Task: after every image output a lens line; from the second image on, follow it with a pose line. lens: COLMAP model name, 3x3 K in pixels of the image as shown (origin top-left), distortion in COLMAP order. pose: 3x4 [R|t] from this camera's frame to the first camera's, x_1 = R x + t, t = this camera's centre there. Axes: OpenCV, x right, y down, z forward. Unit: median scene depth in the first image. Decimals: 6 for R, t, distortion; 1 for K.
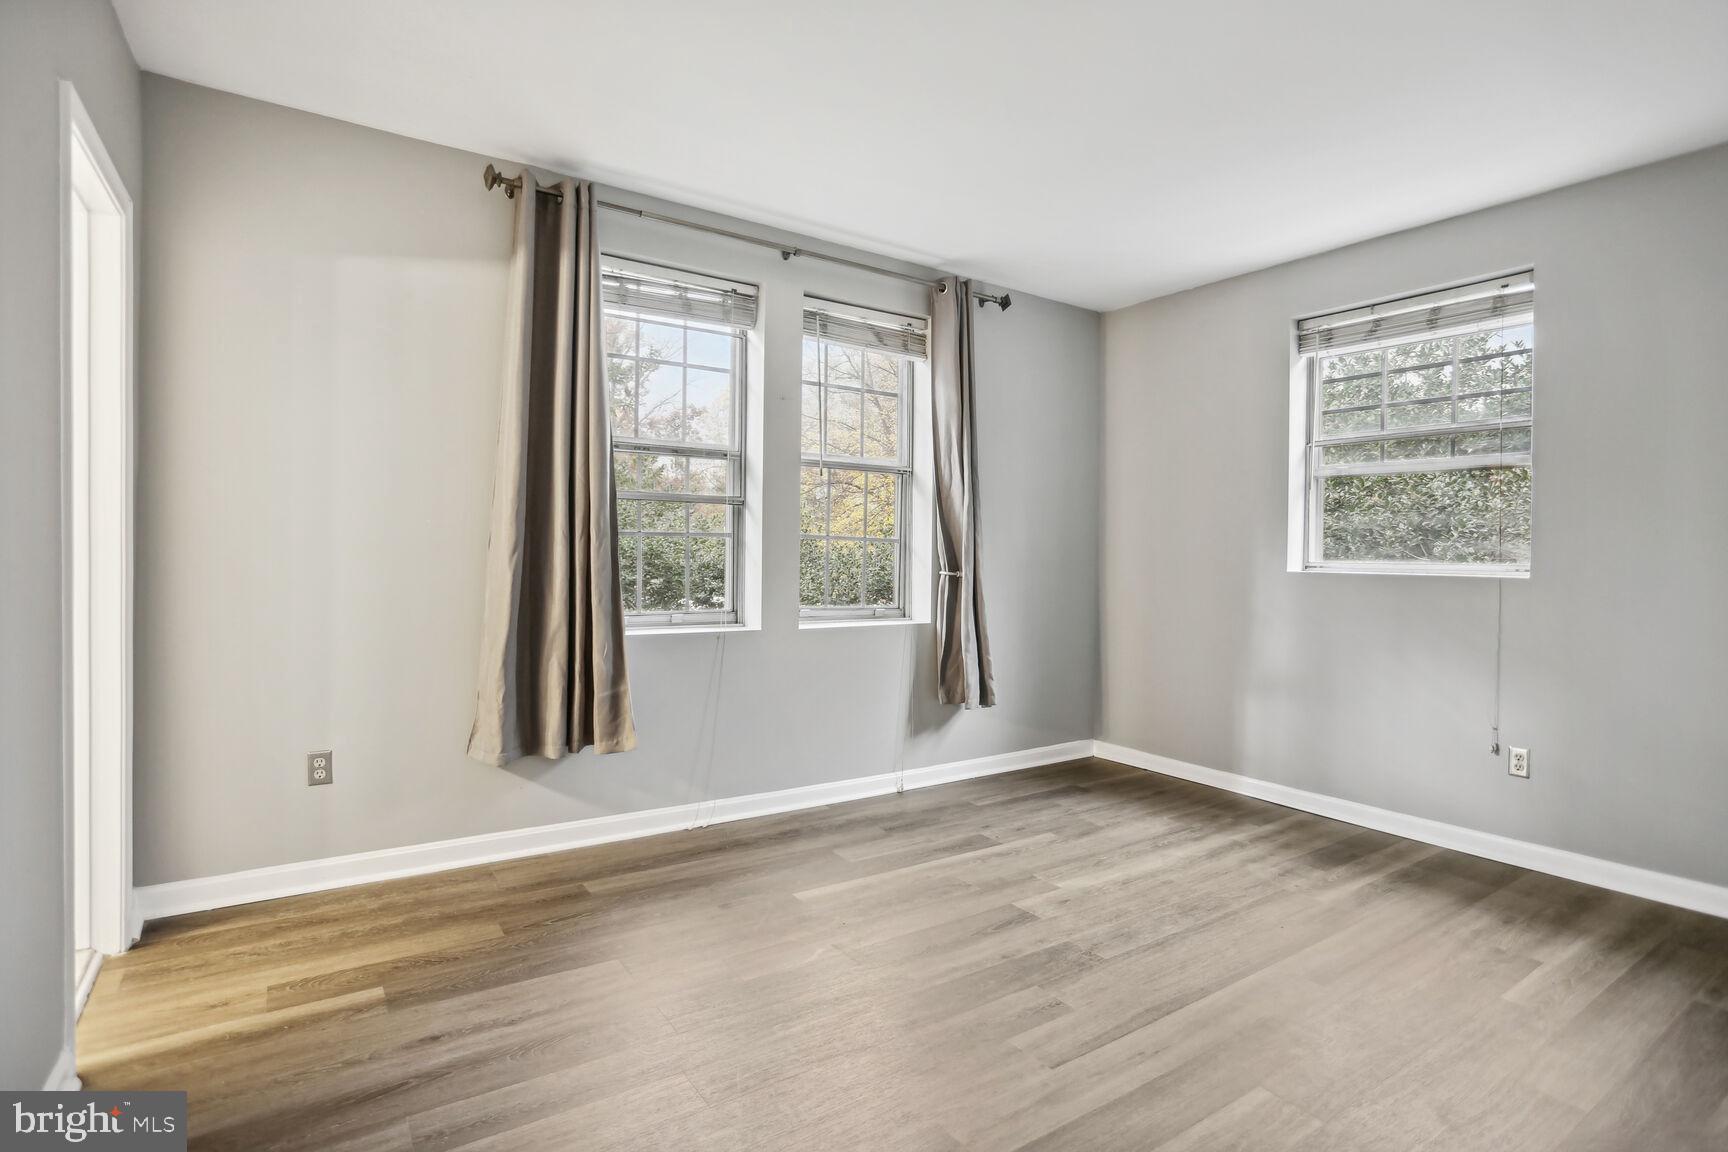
lens RADIAL K [[863.2, 0, 862.5], [0, 863.2, 553.5], [0, 0, 1]] dist [-0.067741, 0.032645]
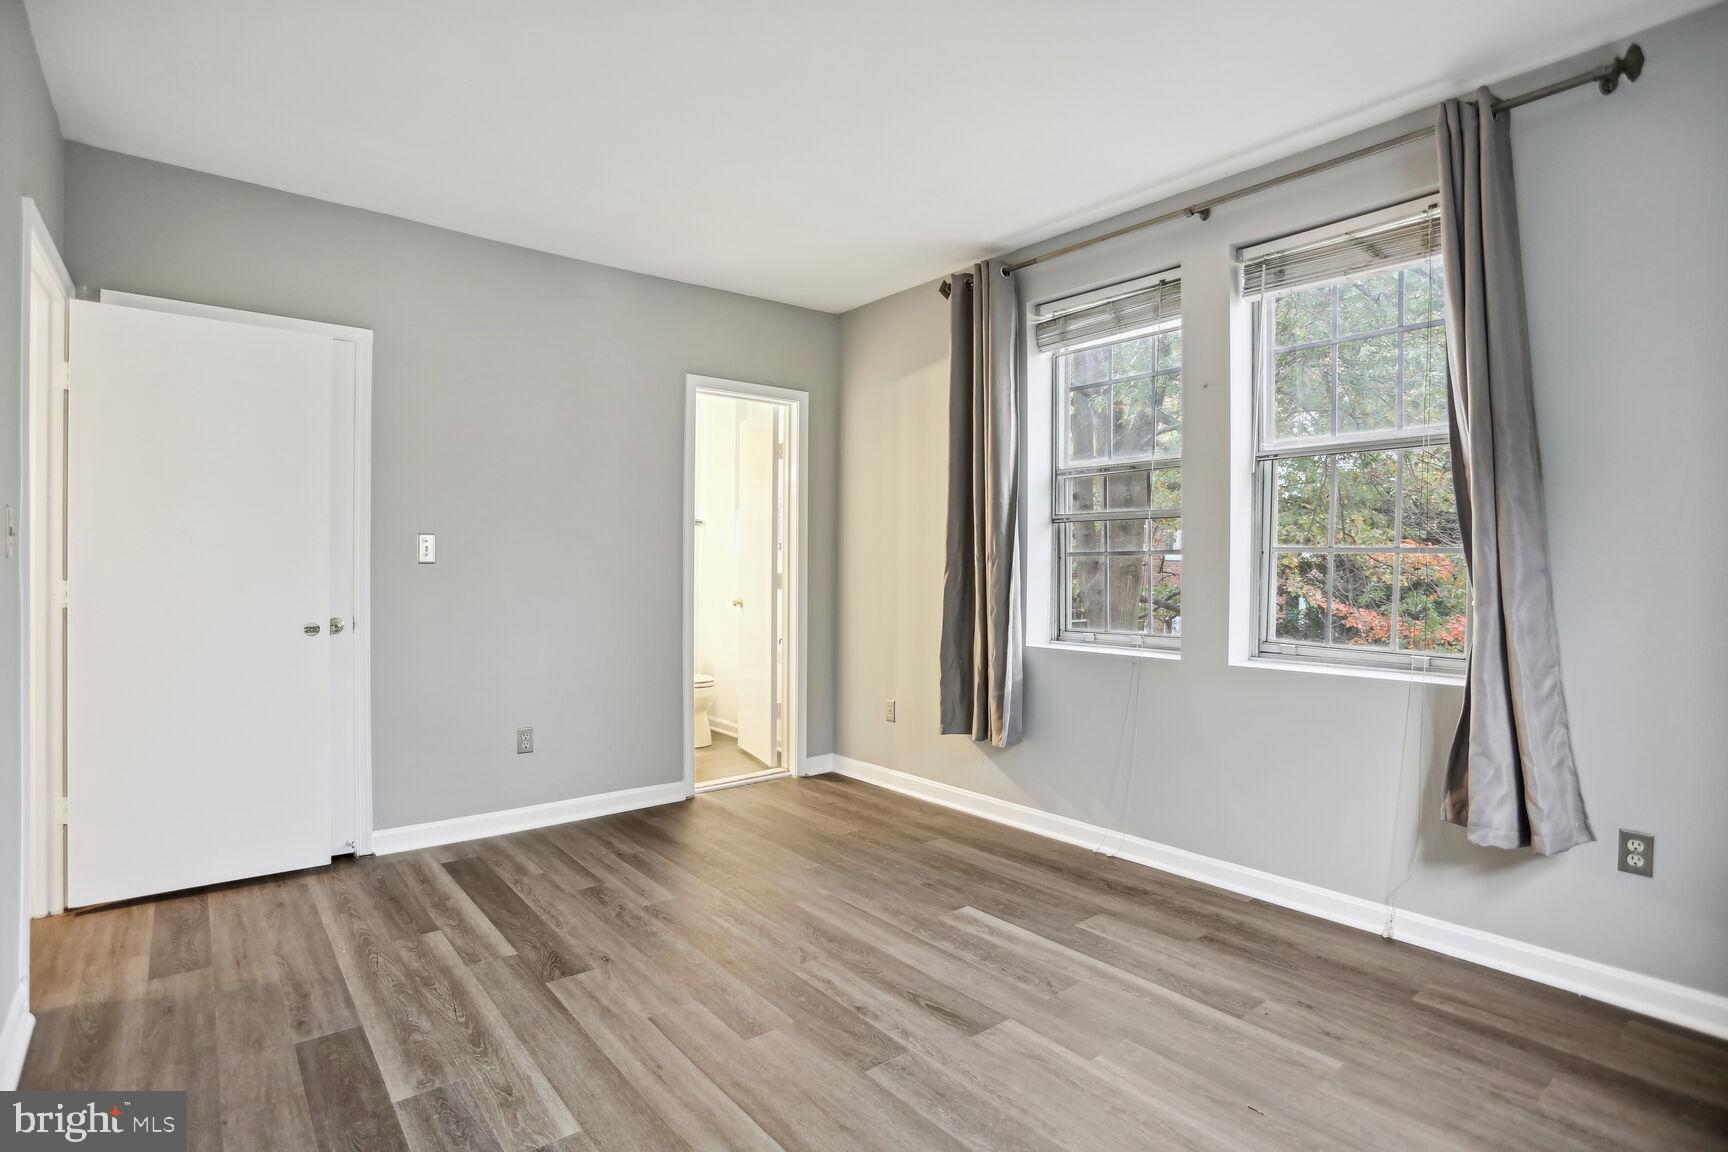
lens RADIAL K [[868.7, 0, 860.3], [0, 868.7, 563.3], [0, 0, 1]] dist [-0.069077, 0.030042]
pose [[0.077777, -0.017630, -0.996815, 0.776020], [-0.001742, 0.999840, -0.017820, 0.008309], [0.996969, 0.003123, 0.077734, 0.658997]]
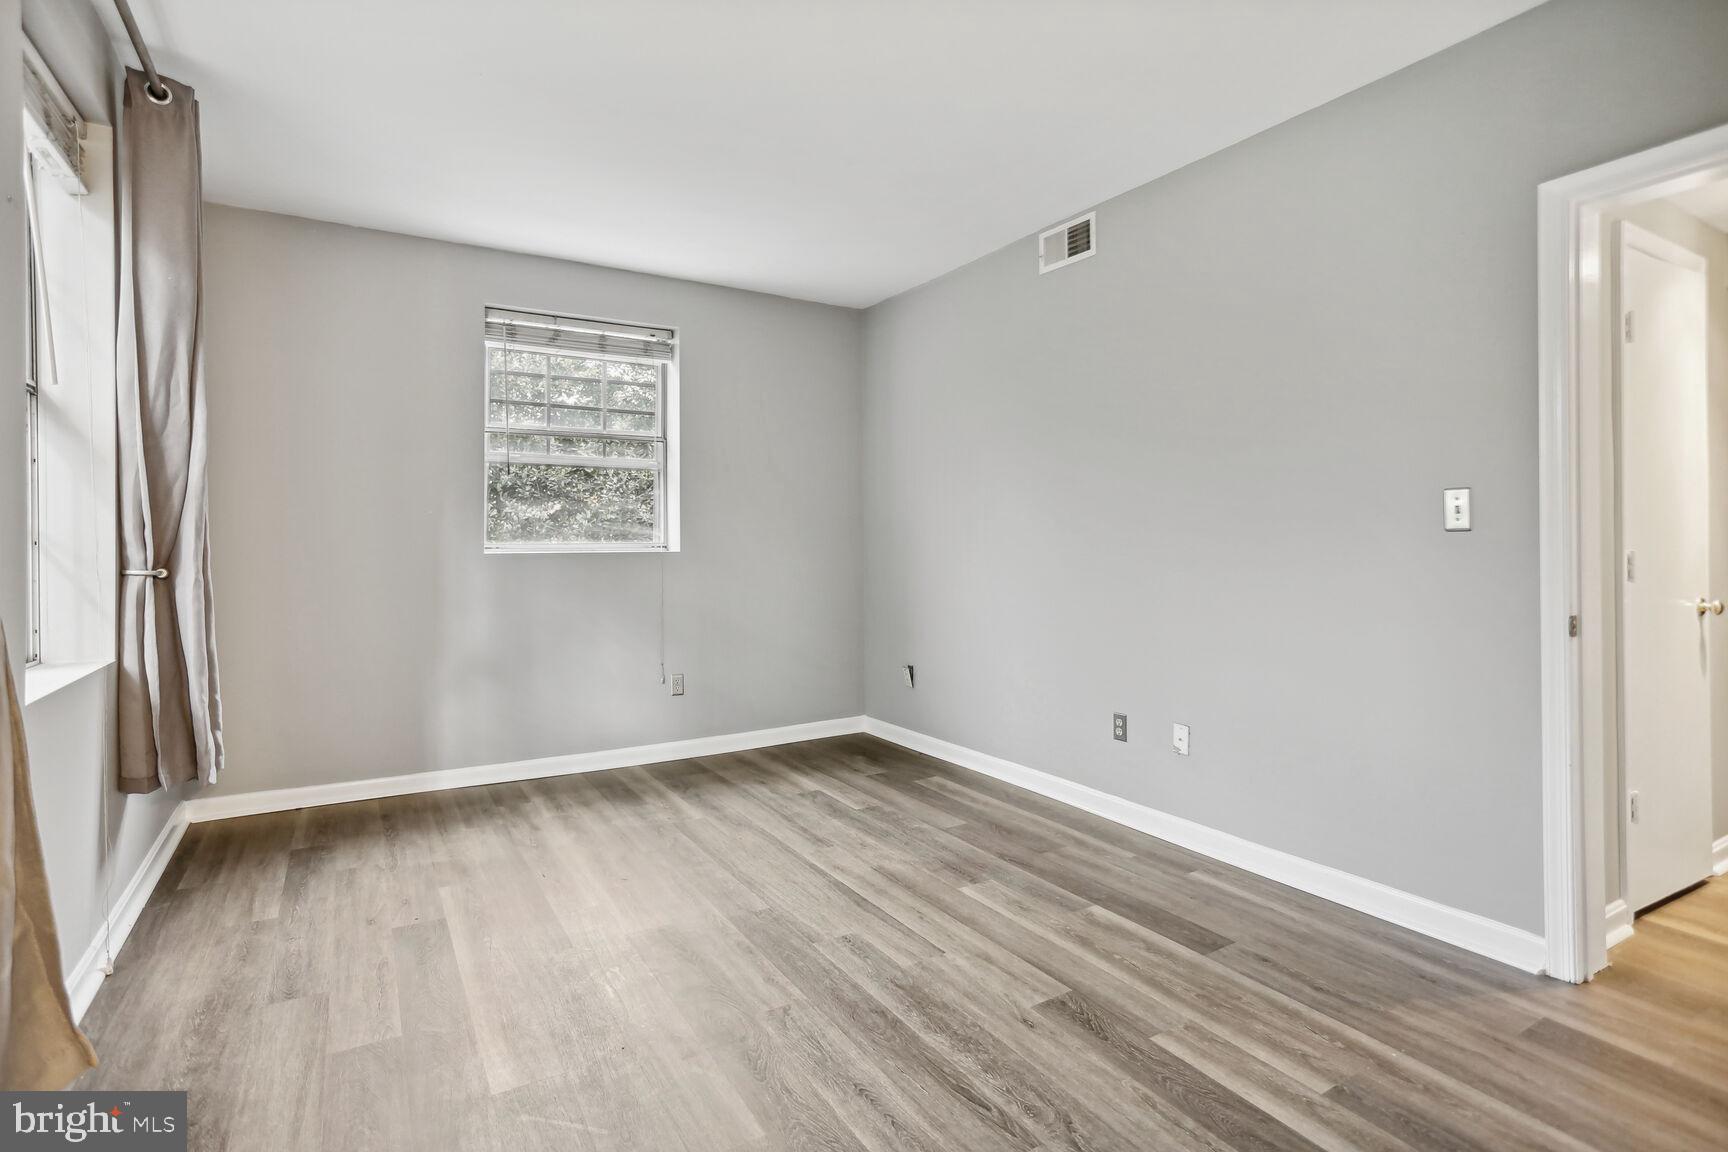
lens RADIAL K [[845.0, 0, 861.9], [0, 845.0, 537.5], [0, 0, 1]] dist [-0.041030, 0.030331]
pose [[0.046772, -0.010057, 0.998855, -0.555547], [0.003128, 0.999946, 0.009921, -0.007504], [-0.998901, 0.002660, 0.046801, 0.586258]]
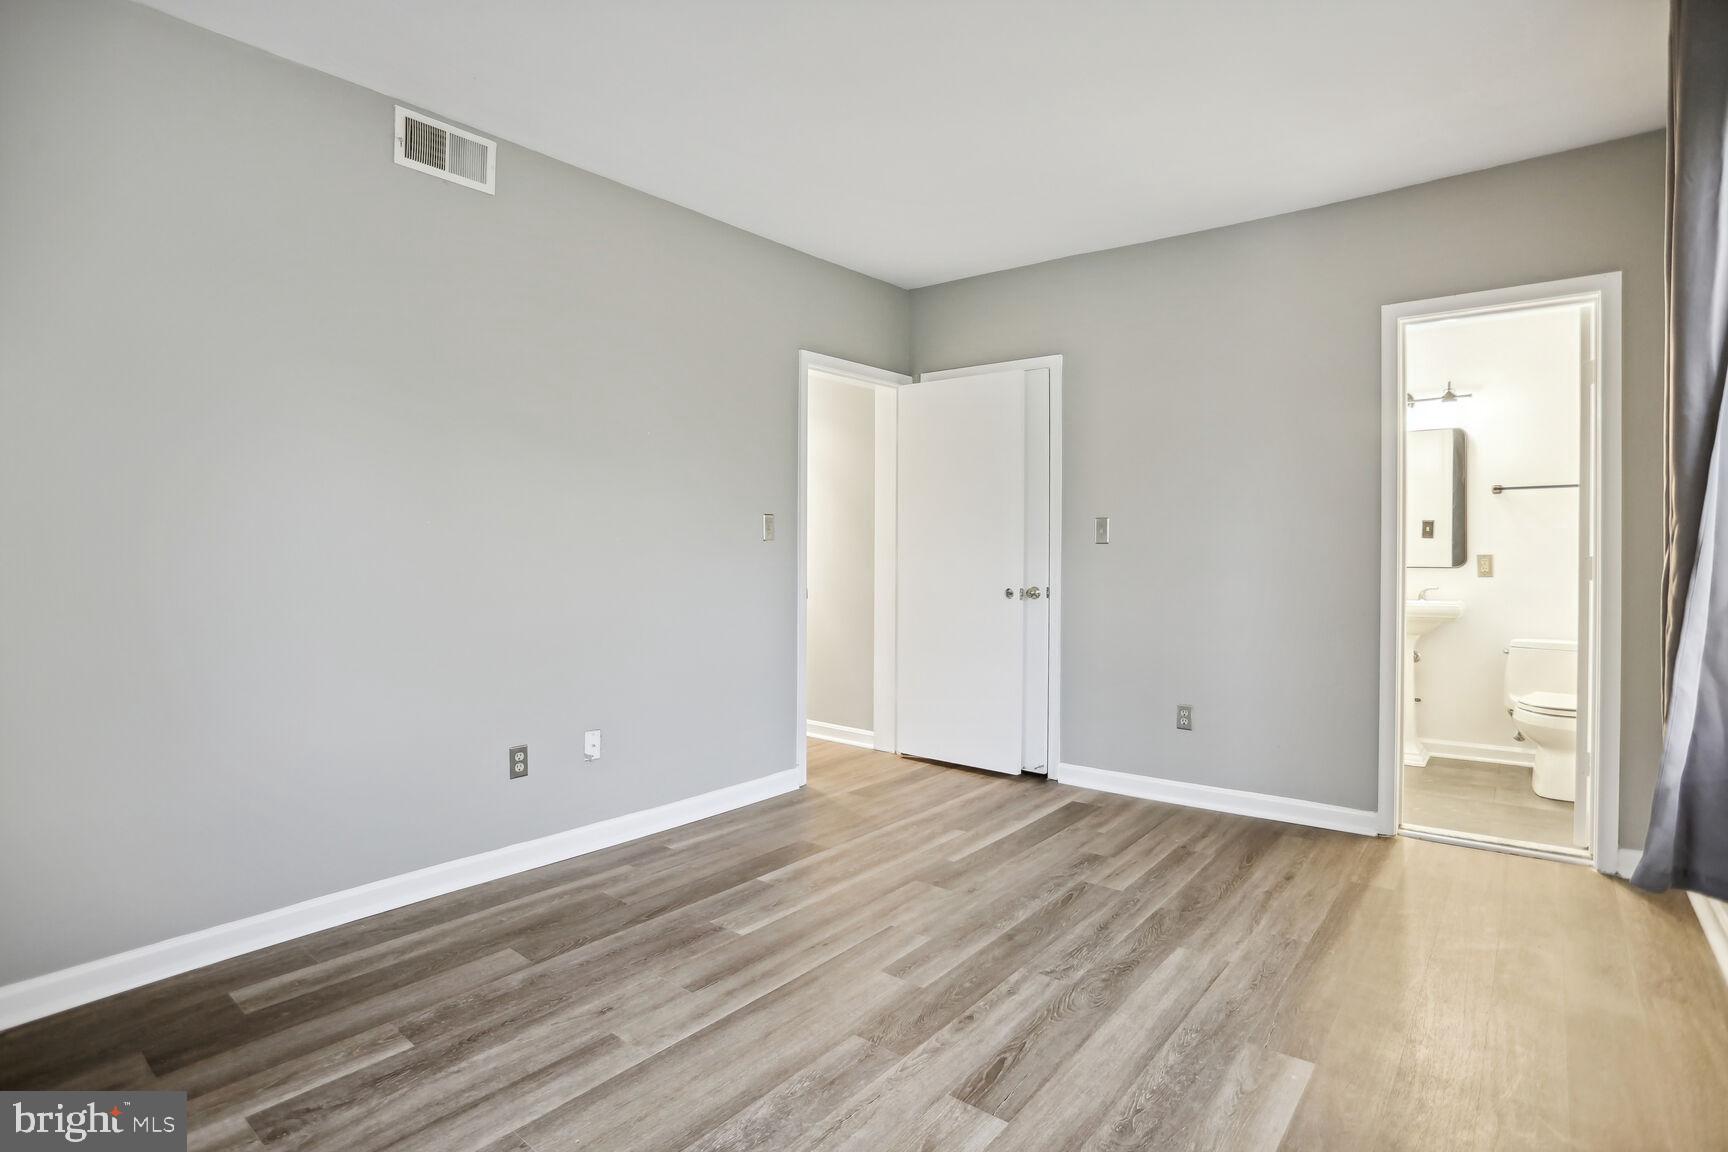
lens RADIAL K [[863.2, 0, 862.5], [0, 863.2, 553.5], [0, 0, 1]] dist [-0.067741, 0.032645]
pose [[-0.957995, -0.015278, -0.286376, 0.369488], [-0.016490, 0.999862, 0.001819, 0.007272], [0.286309, 0.006465, -0.958116, 1.263276]]
